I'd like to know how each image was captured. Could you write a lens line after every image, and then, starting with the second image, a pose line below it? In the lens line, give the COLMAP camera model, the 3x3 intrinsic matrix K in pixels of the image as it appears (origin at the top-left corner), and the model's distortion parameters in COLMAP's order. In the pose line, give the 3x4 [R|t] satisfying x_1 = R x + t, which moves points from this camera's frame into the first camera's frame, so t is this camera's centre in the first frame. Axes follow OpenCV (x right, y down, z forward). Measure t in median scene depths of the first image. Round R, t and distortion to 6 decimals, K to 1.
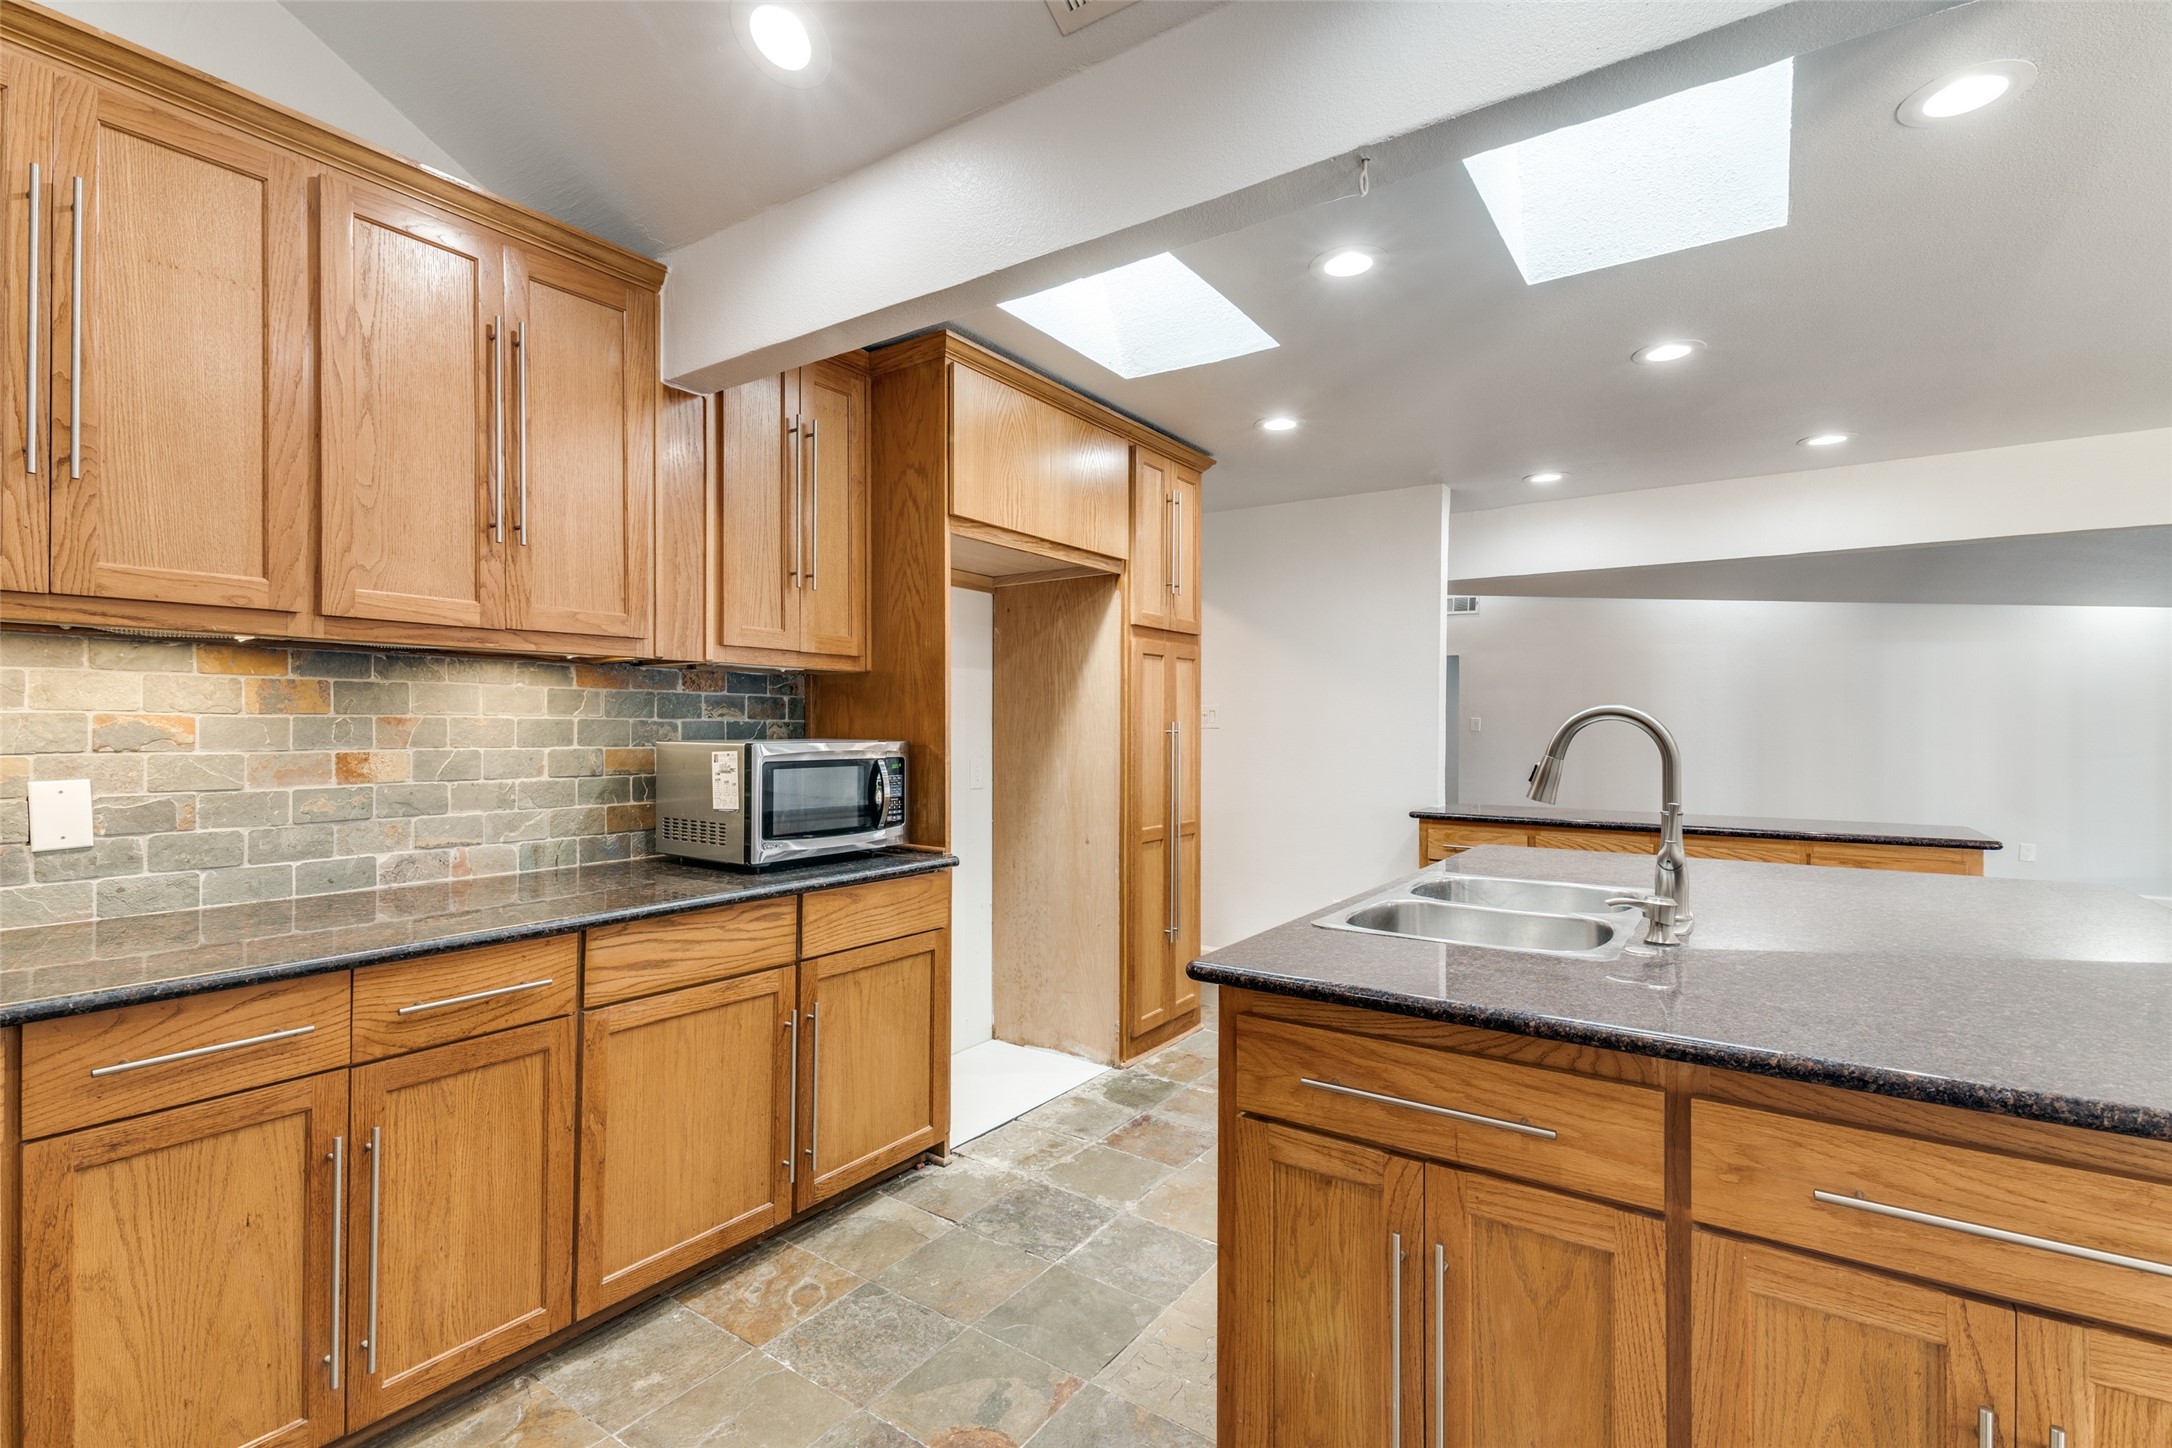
lens RADIAL K [[990.4, 0, 1075.9], [0, 990.4, 732.6], [0, 0, 1]] dist [0.002743, -0.000025]
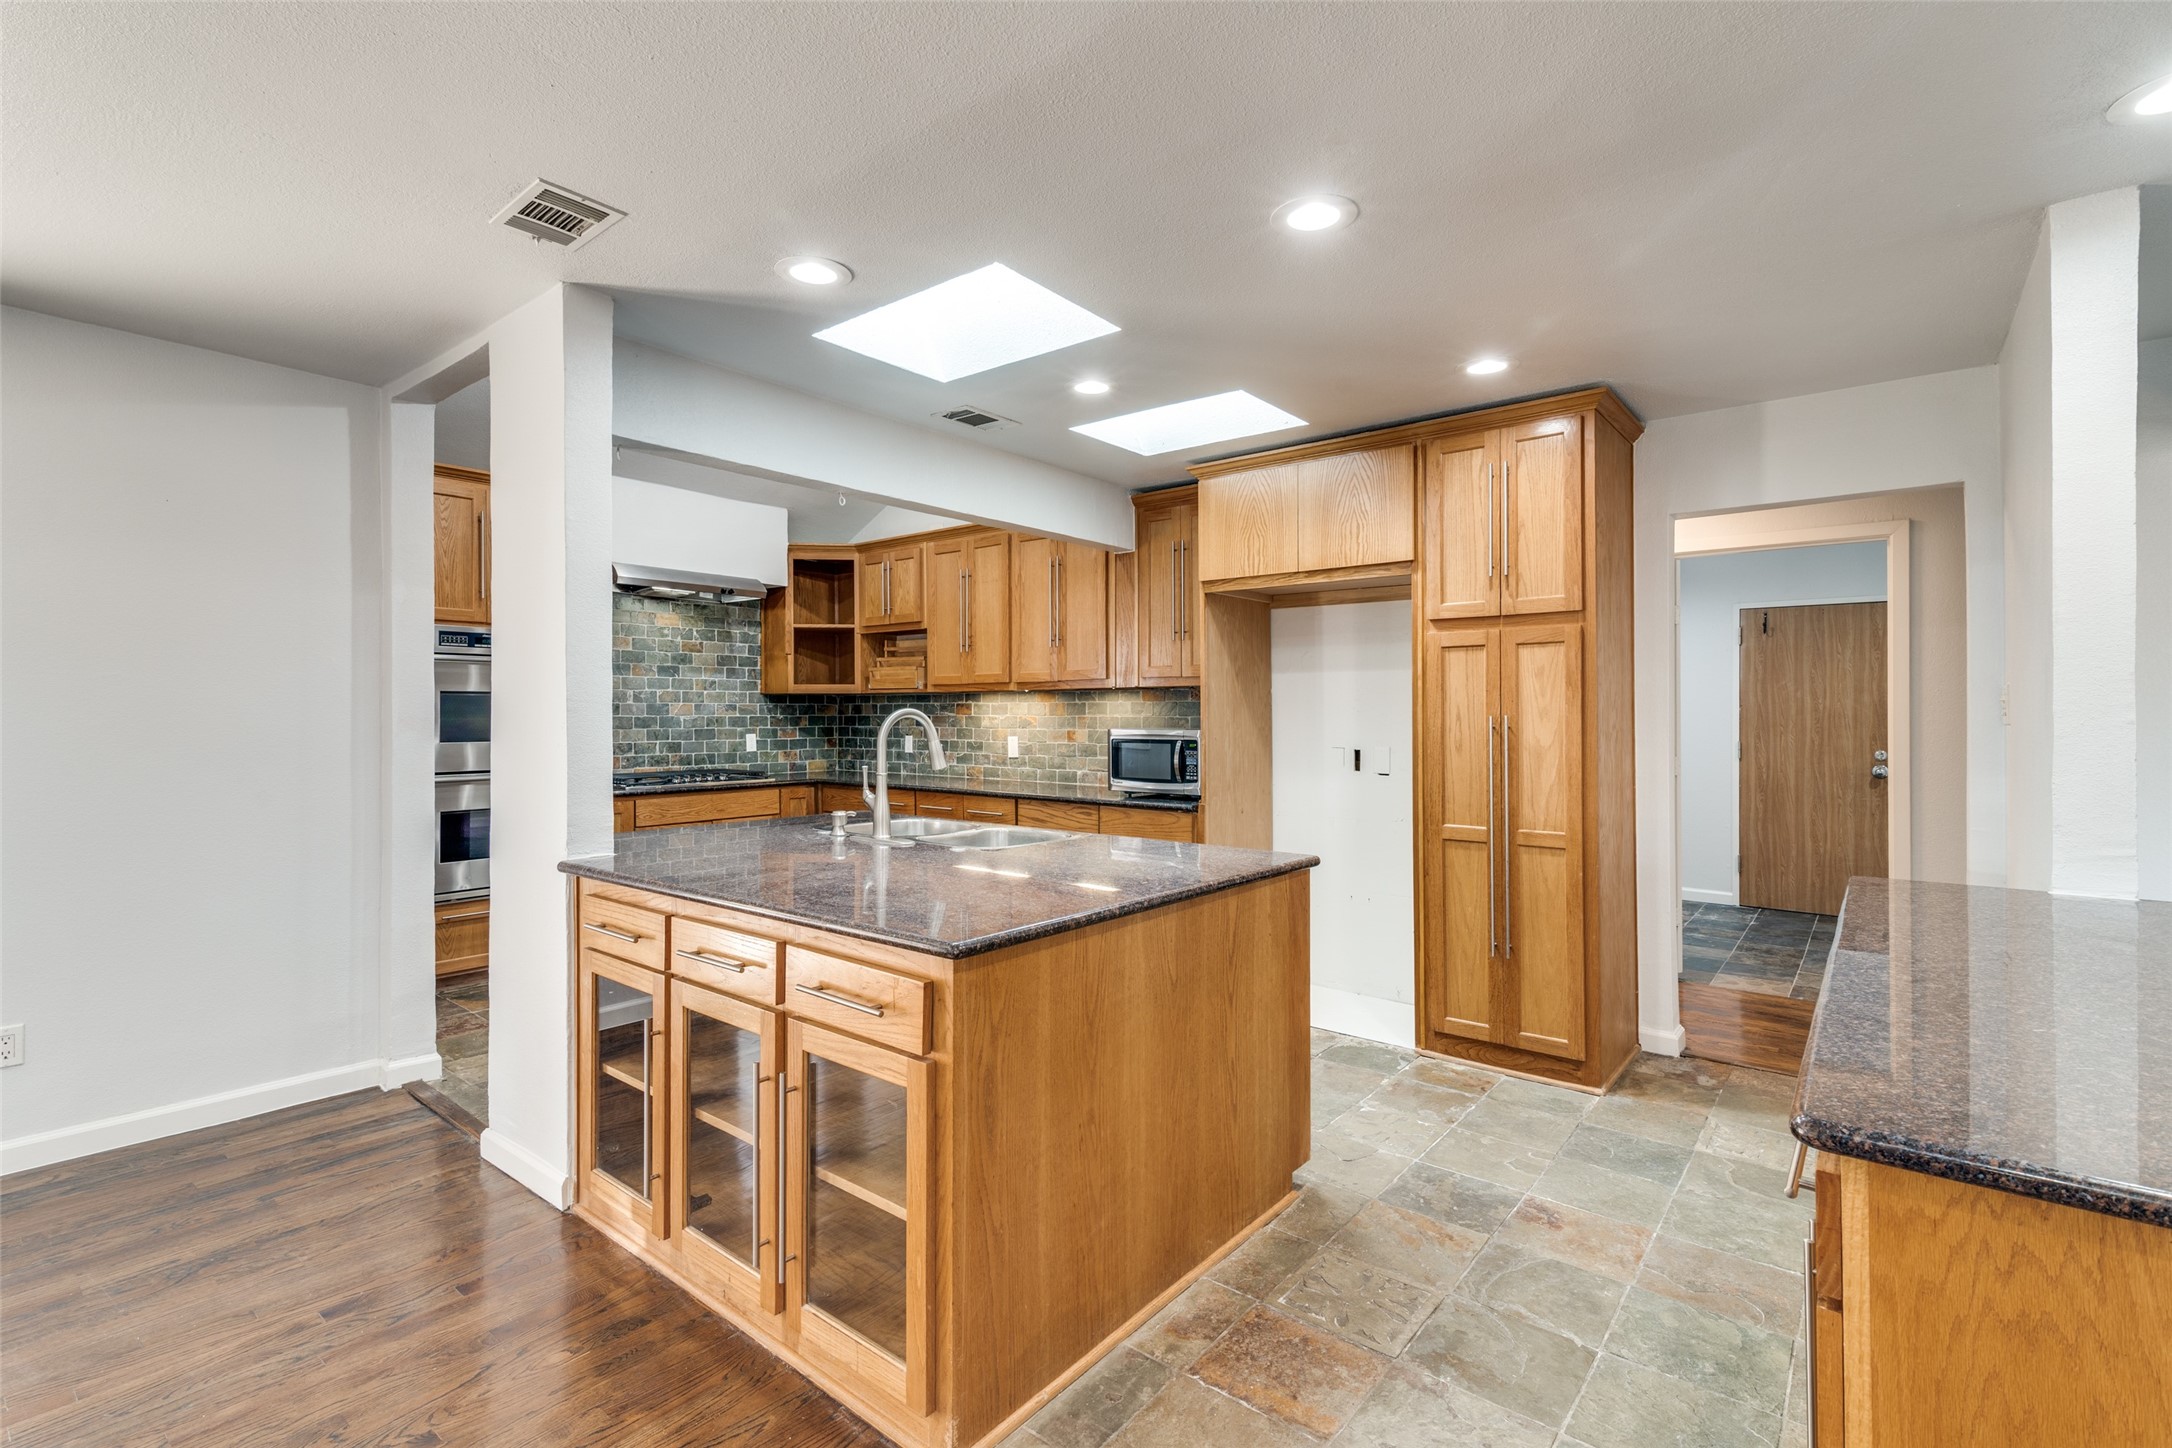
lens RADIAL K [[990.4, 0, 1076.2], [0, 990.4, 711.7], [0, 0, 1]] dist [0.002743, -0.000025]
pose [[-0.077275, -0.005713, -0.996993, 1.852656], [-0.004560, 0.999975, -0.005376, -0.014172], [0.996999, 0.004131, -0.077299, 1.215401]]
